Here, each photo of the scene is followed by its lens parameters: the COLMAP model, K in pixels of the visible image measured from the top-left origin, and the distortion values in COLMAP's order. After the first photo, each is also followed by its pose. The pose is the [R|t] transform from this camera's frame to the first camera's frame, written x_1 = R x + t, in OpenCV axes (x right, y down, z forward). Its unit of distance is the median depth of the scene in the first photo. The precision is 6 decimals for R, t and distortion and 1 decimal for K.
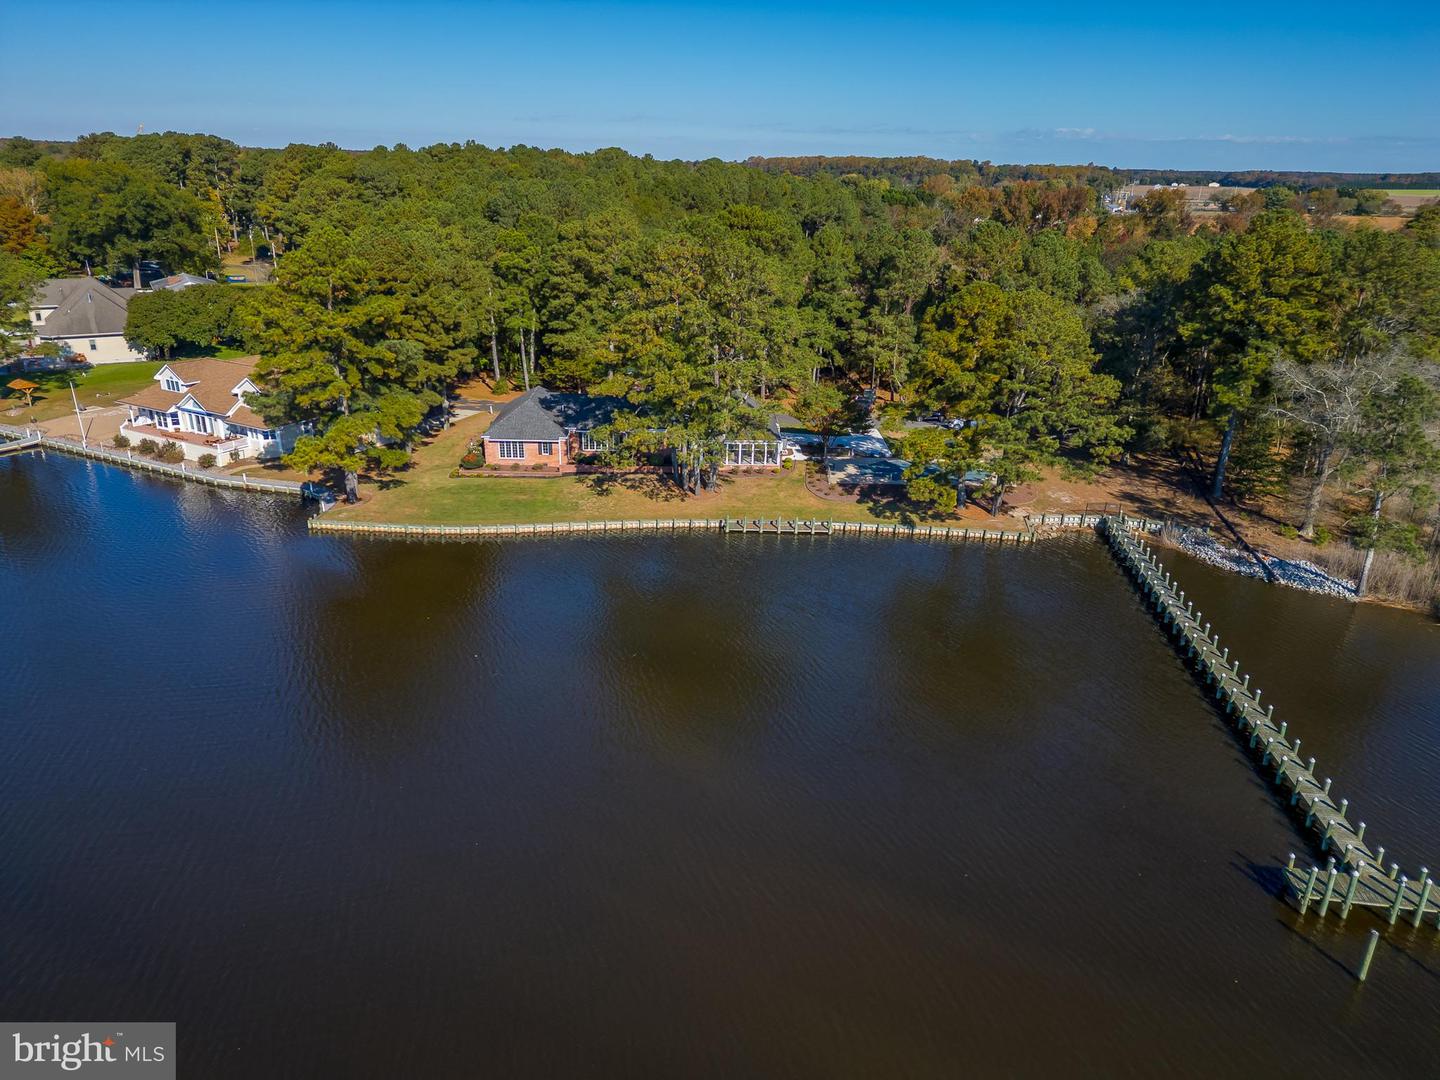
lens RADIAL K [[998.5, 0, 719.3], [0, 998.5, 541.5], [0, 0, 1]] dist [0.071777, -0.057014]
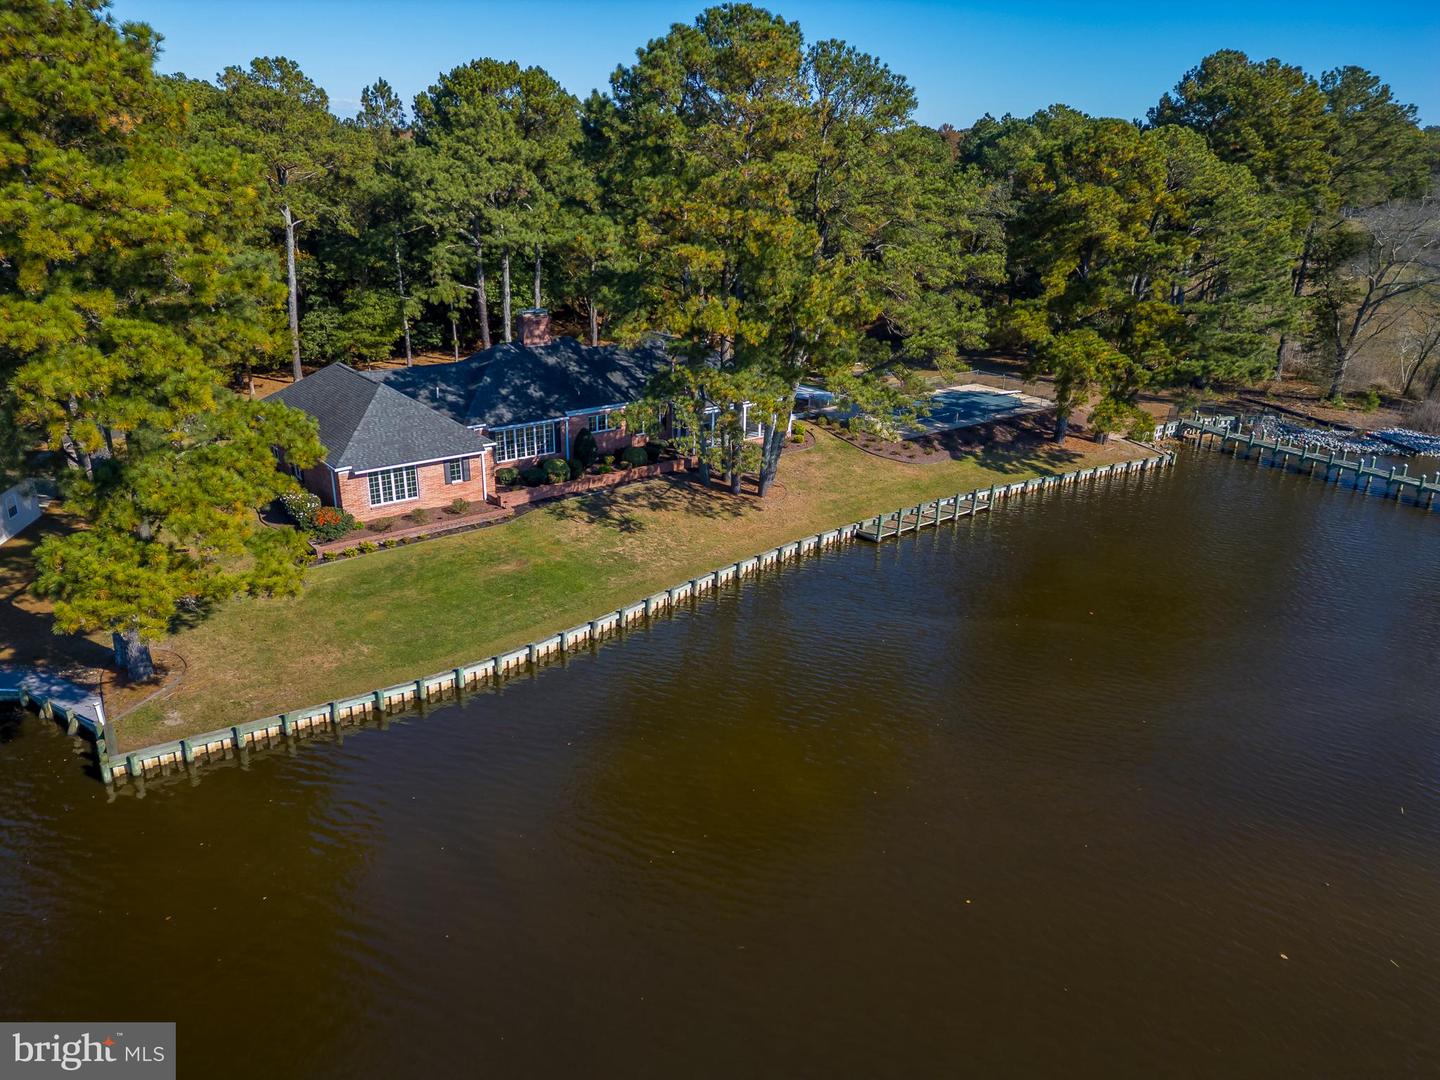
lens RADIAL K [[998.5, 0, 718.5], [0, 998.5, 541.9], [0, 0, 1]] dist [0.071777, -0.057014]
pose [[0.802045, -0.222997, 0.554072, -0.373550], [0.209150, 0.973809, 0.089174, -0.077132], [-0.559446, 0.044363, 0.827679, 0.508771]]
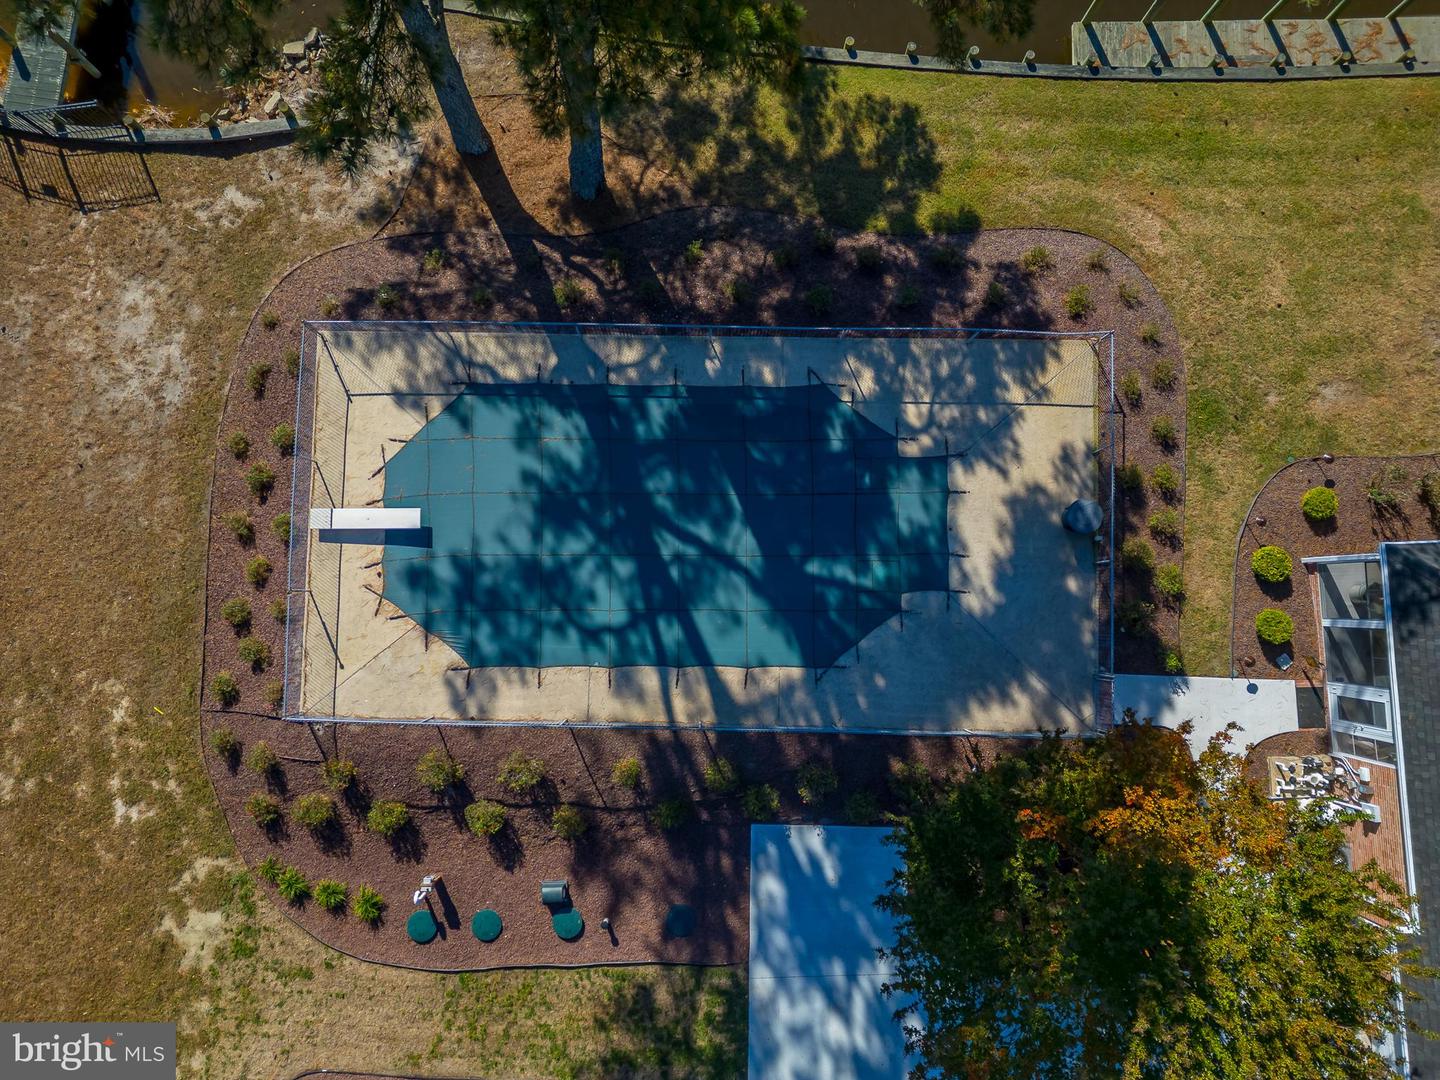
lens RADIAL K [[998.5, 0, 745.4], [0, 998.5, 573.9], [0, 0, 1]] dist [0.071777, -0.057014]
pose [[-0.999922, 0.007121, -0.010214, 0.194503], [-0.011874, -0.298514, 0.954331, -0.302085], [0.003747, 0.954379, 0.298575, 0.978062]]
